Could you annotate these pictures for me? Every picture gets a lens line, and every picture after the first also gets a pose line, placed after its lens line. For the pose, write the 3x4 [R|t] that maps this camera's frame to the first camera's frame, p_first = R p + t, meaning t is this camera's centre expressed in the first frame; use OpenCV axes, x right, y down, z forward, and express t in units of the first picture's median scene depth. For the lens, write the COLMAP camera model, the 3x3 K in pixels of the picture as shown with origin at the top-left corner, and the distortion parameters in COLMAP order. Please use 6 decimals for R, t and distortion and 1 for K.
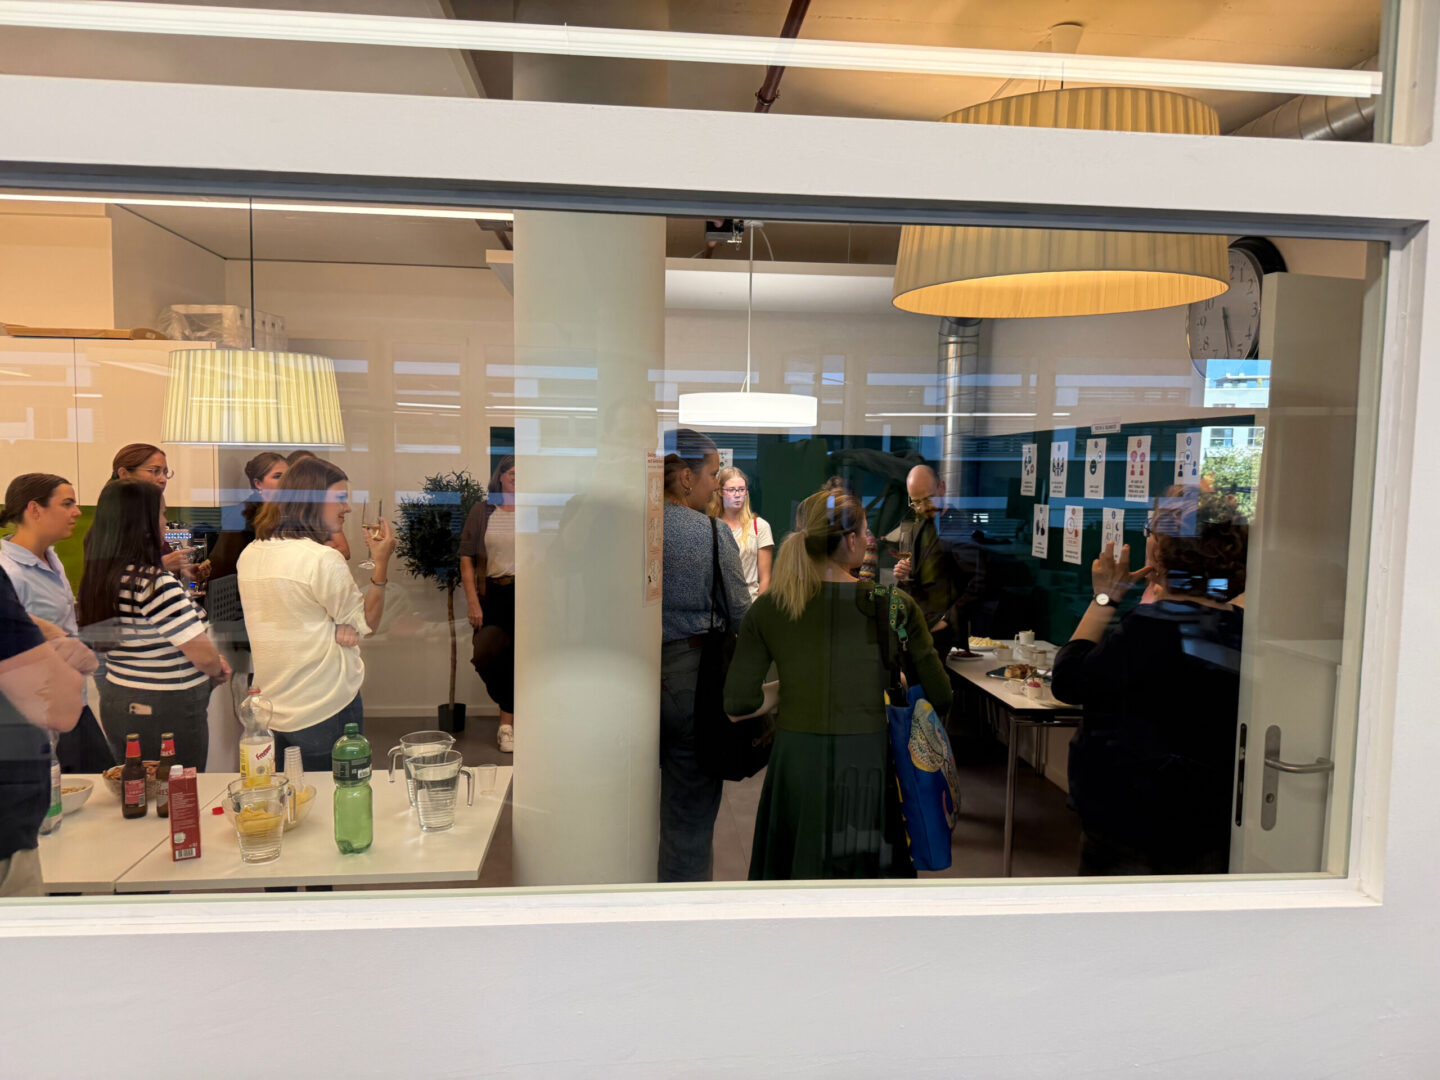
lens RADIAL K [[1085.5, 0, 741.8], [0, 1085.5, 545.7], [0, 0, 1]] dist [0.085489, -0.182554]
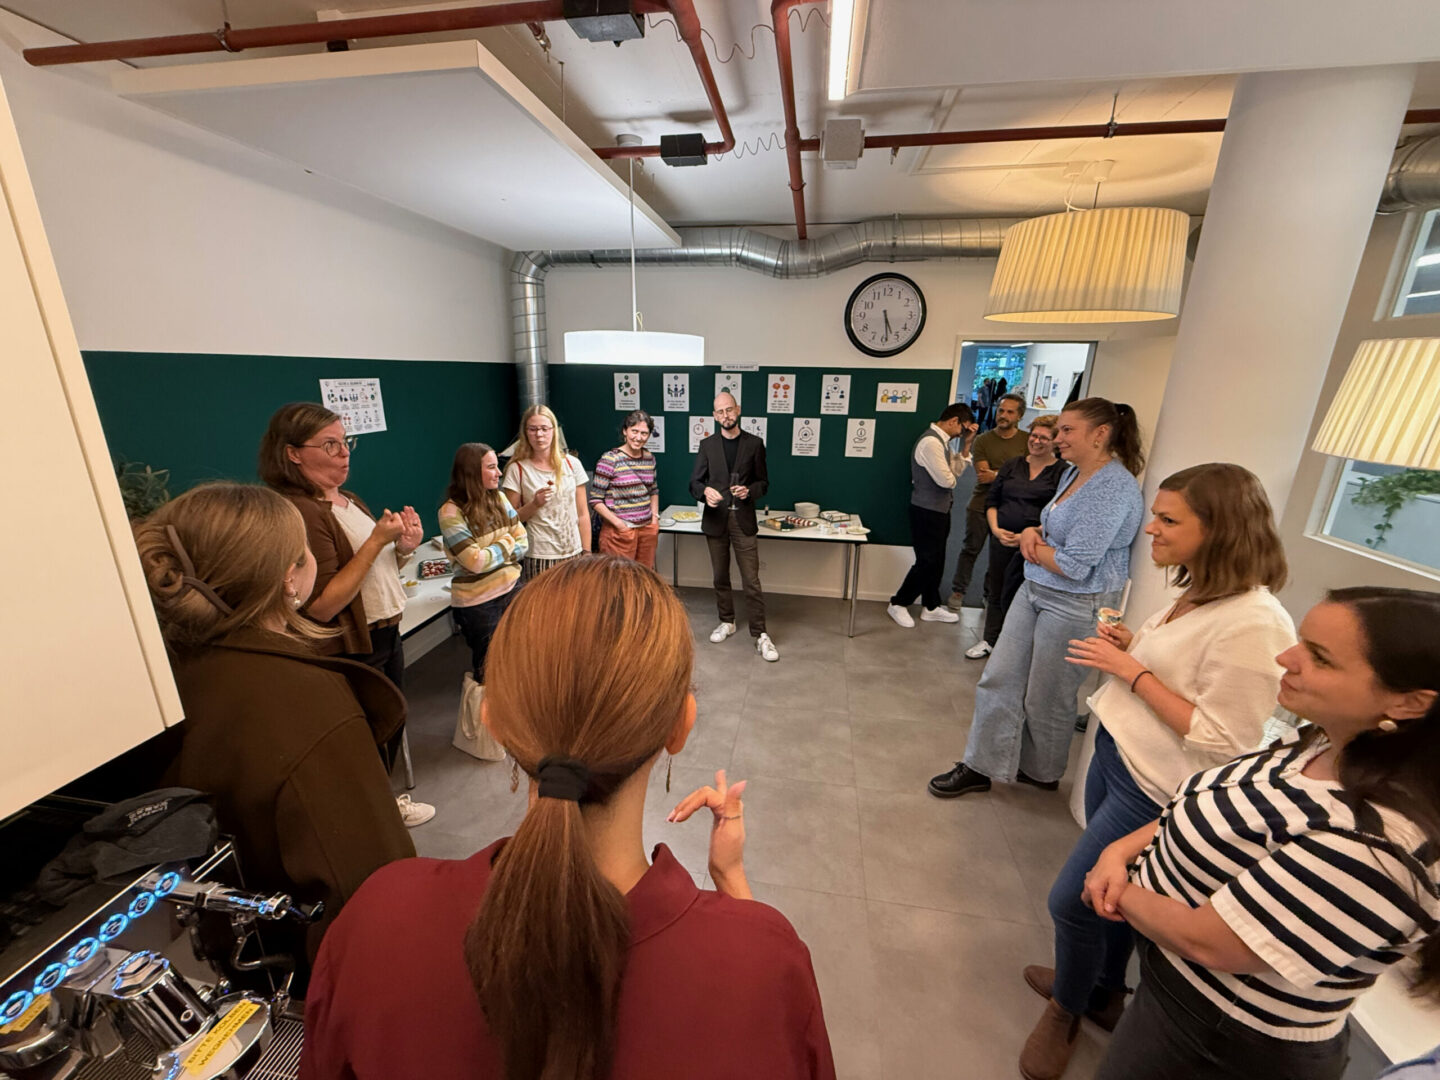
lens RADIAL K [[591.0, 0, 719.3], [0, 591.0, 532.9], [0, 0, 1]] dist [0.000540, 0.000111]
pose [[0.267944, -0.265397, 0.926159, -0.534379], [0.059623, 0.964035, 0.259001, -0.097398], [-0.961588, -0.014177, 0.274132, 0.767499]]
